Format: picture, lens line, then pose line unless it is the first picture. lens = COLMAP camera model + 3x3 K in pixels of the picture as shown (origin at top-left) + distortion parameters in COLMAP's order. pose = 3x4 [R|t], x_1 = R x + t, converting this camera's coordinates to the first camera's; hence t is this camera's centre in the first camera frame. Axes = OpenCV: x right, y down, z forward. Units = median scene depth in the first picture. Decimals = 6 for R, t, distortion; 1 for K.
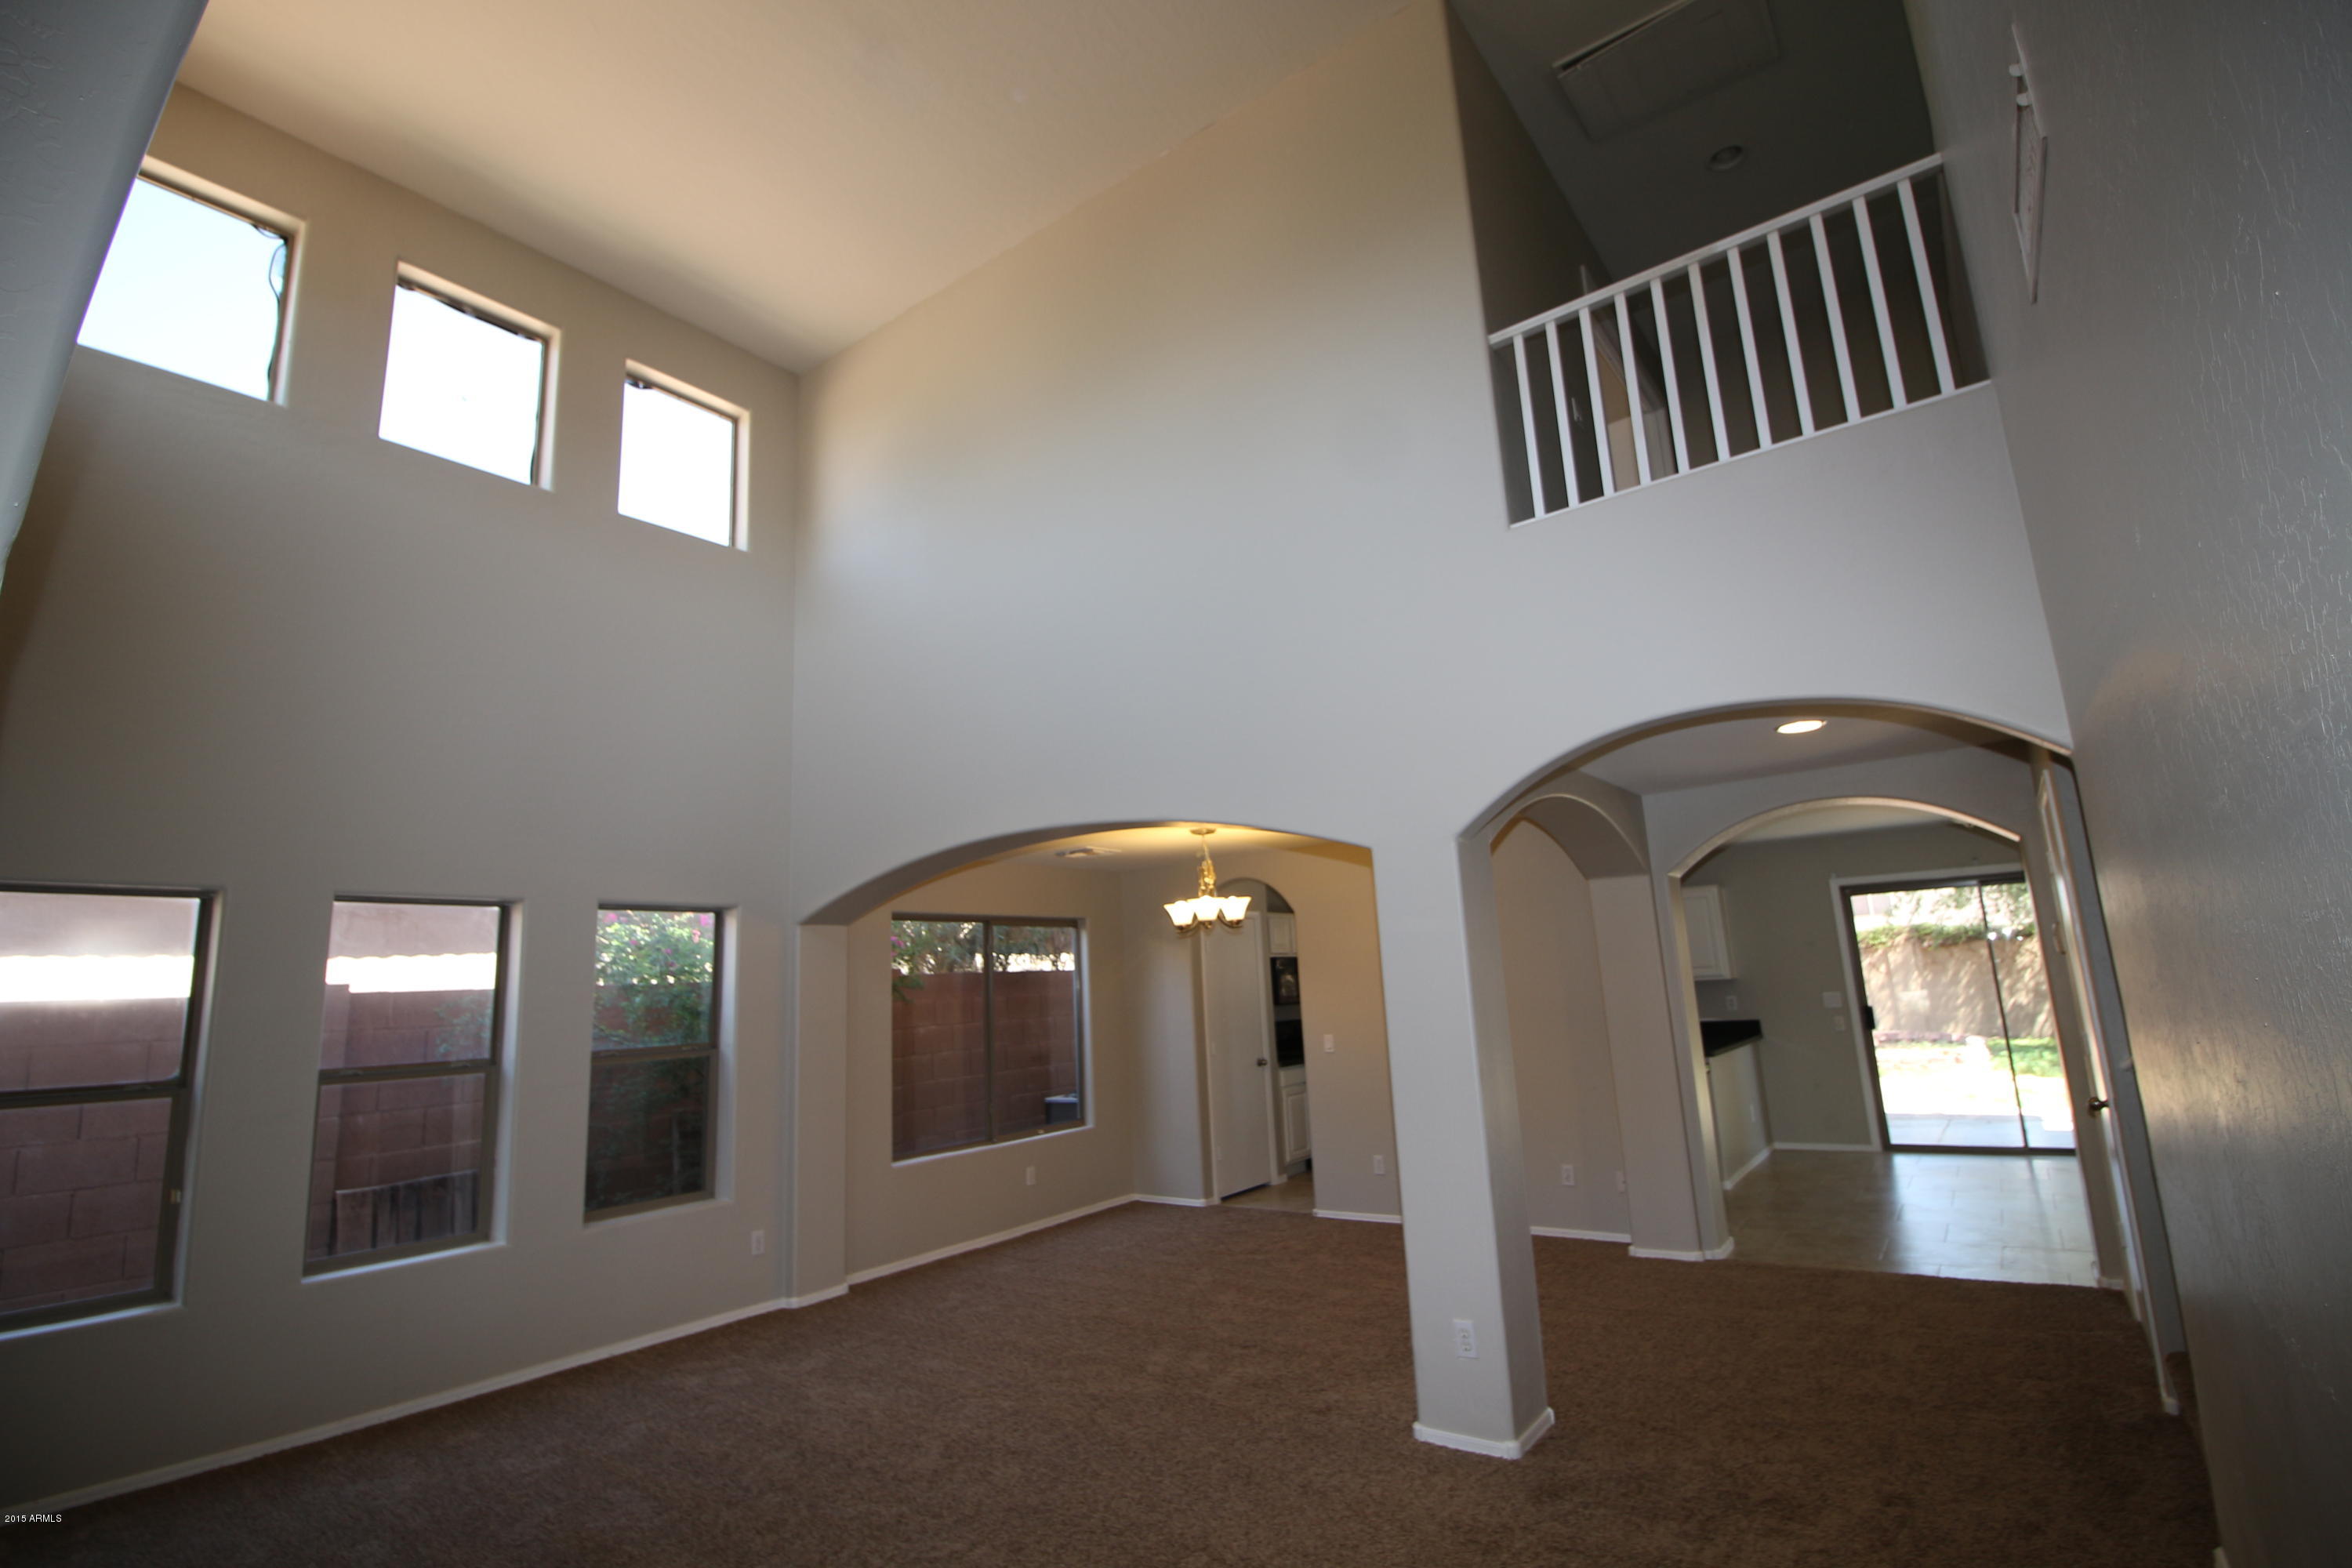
lens RADIAL K [[1098.3, 0, 1177.7], [0, 1098.3, 781.8], [0, 0, 1]] dist [-0.001666, -0.005990]
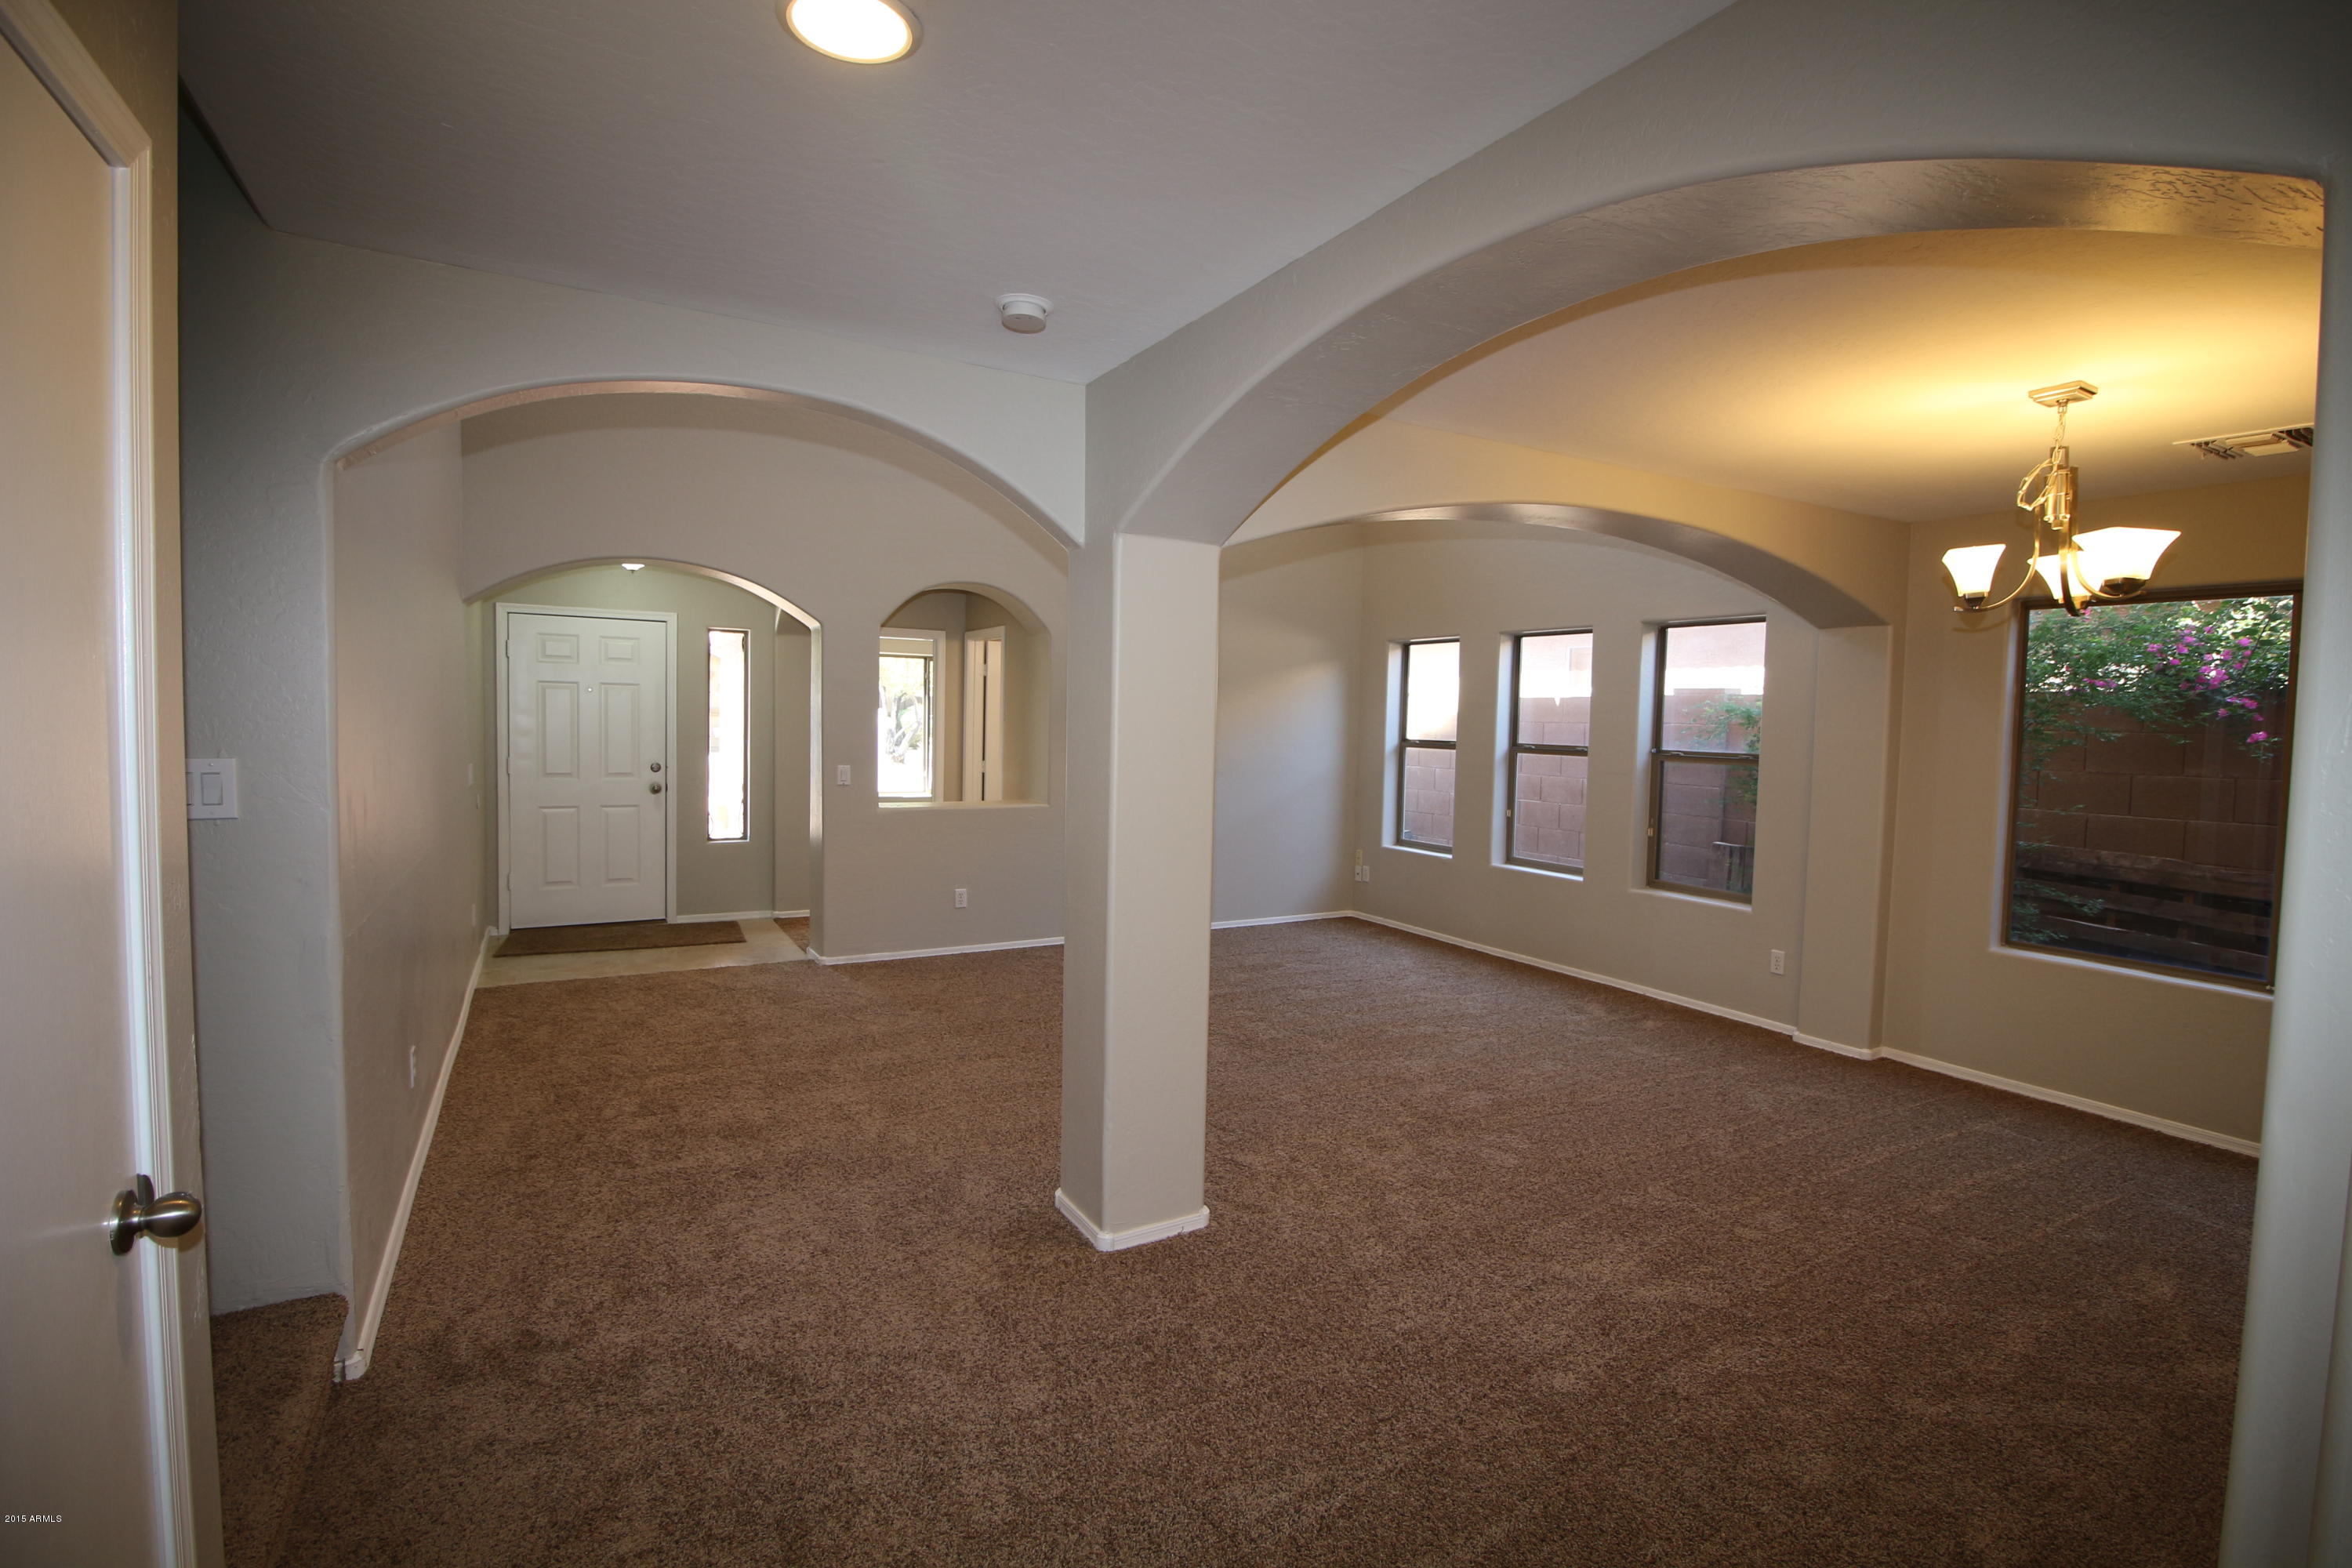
lens RADIAL K [[1095.3, 0, 1180.3], [0, 1095.3, 786.9], [0, 0, 1]] dist [-0.004727, -0.009053]
pose [[-0.416803, 0.095623, -0.903953, 0.618162], [0.172148, 0.984759, 0.024796, 0.141947], [0.892547, -0.145279, -0.426912, 0.874978]]
